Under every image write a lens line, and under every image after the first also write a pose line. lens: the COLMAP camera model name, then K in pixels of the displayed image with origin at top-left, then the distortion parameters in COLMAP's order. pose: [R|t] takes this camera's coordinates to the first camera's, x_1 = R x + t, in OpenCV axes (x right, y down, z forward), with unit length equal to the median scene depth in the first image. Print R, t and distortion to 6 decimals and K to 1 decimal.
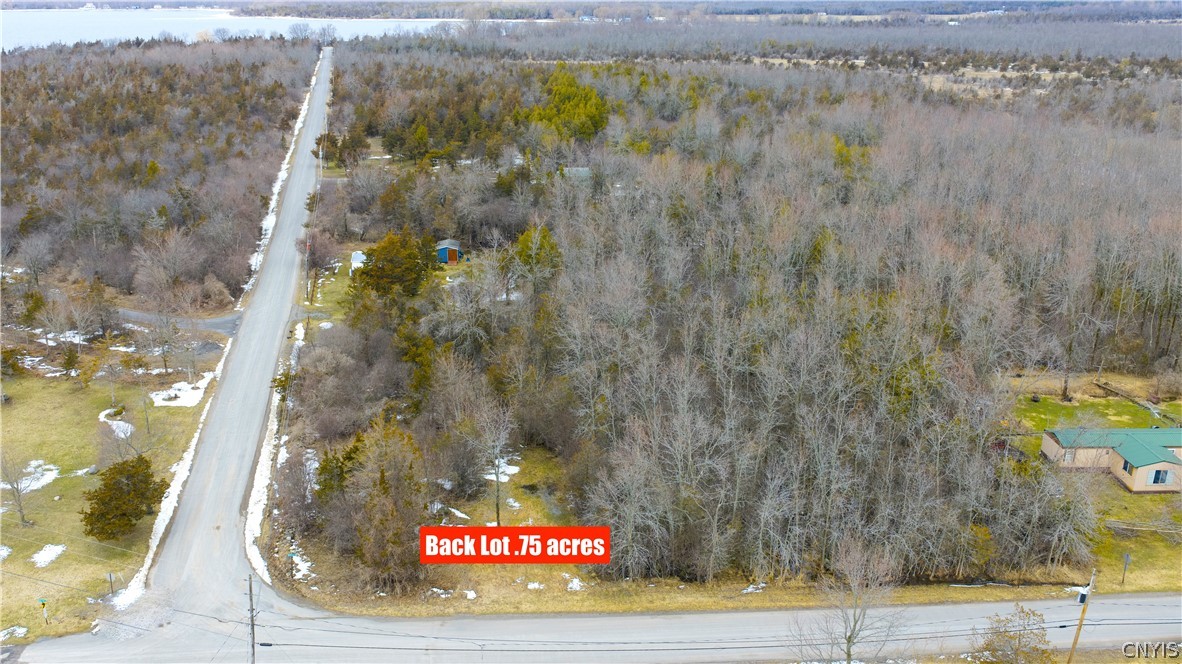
lens RADIAL K [[976.4, 0, 591.0], [0, 976.4, 332.0], [0, 0, 1]] dist [0.024379, -0.050662]
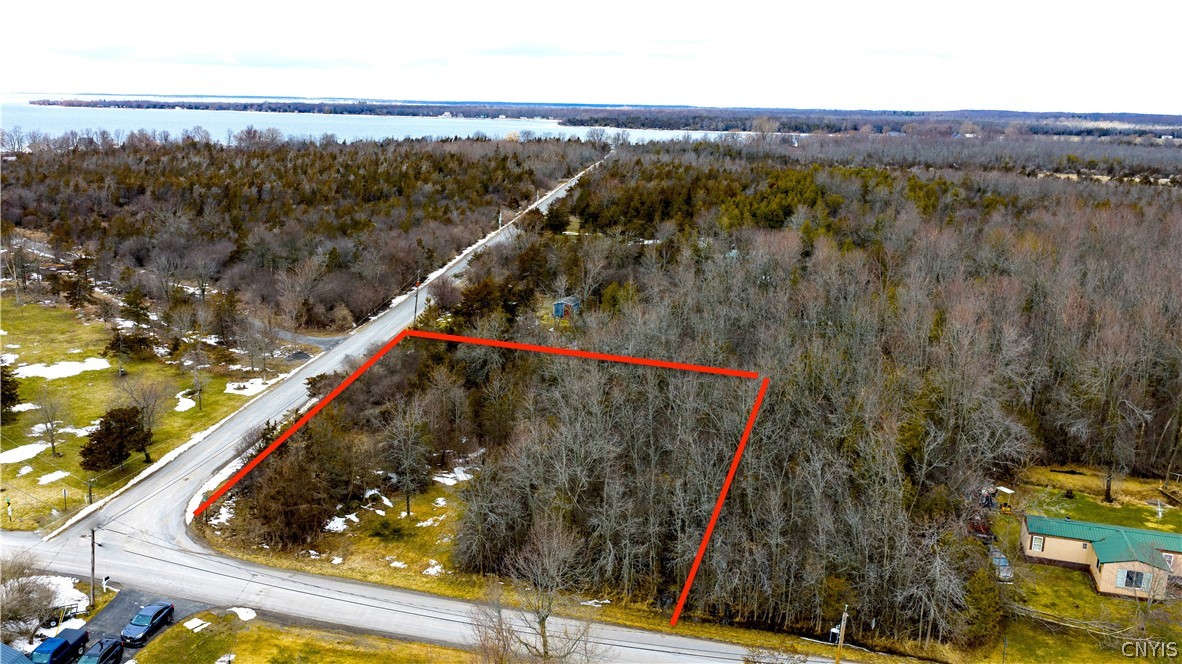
lens RADIAL K [[976.4, 0, 591.0], [0, 976.4, 332.0], [0, 0, 1]] dist [0.024379, -0.050662]
pose [[0.947269, 0.086895, -0.308432, 0.392803], [-0.121106, 0.988223, -0.093532, 0.075025], [0.296672, 0.125953, 0.946637, 0.025929]]
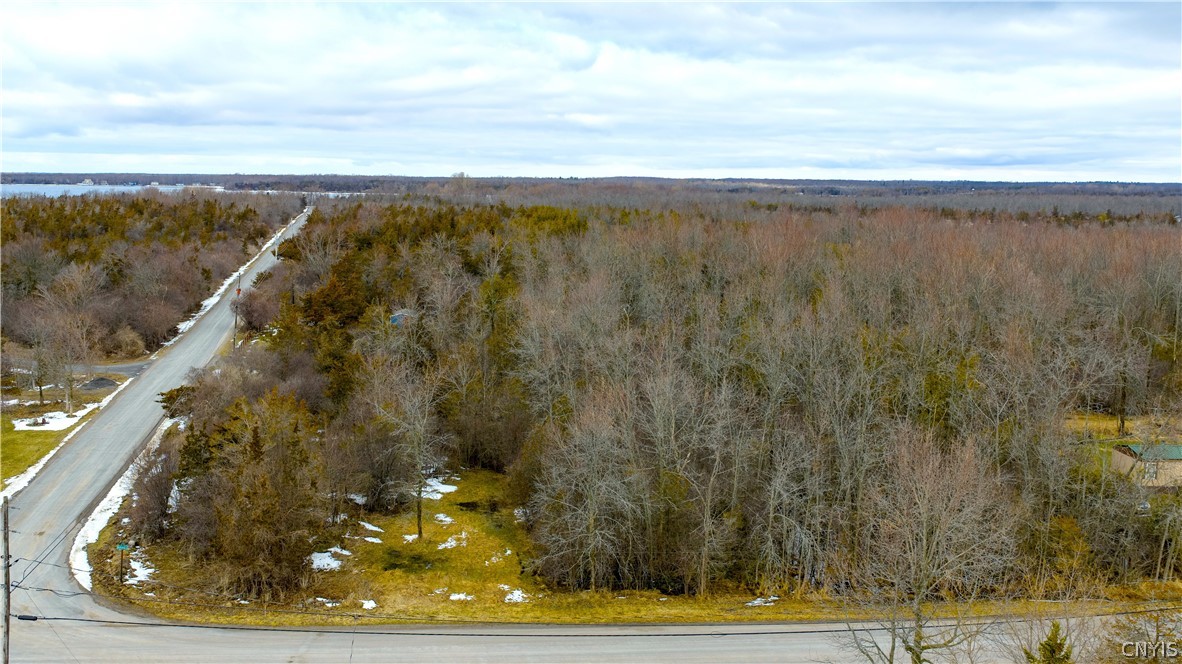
lens RADIAL K [[976.4, 0, 591.0], [0, 976.4, 332.0], [0, 0, 1]] dist [0.024379, -0.050662]
pose [[0.999876, 0.006057, 0.014541, 0.024405], [-0.003263, 0.982738, -0.184974, 0.177350], [-0.015410, 0.184904, 0.982636, 0.222893]]
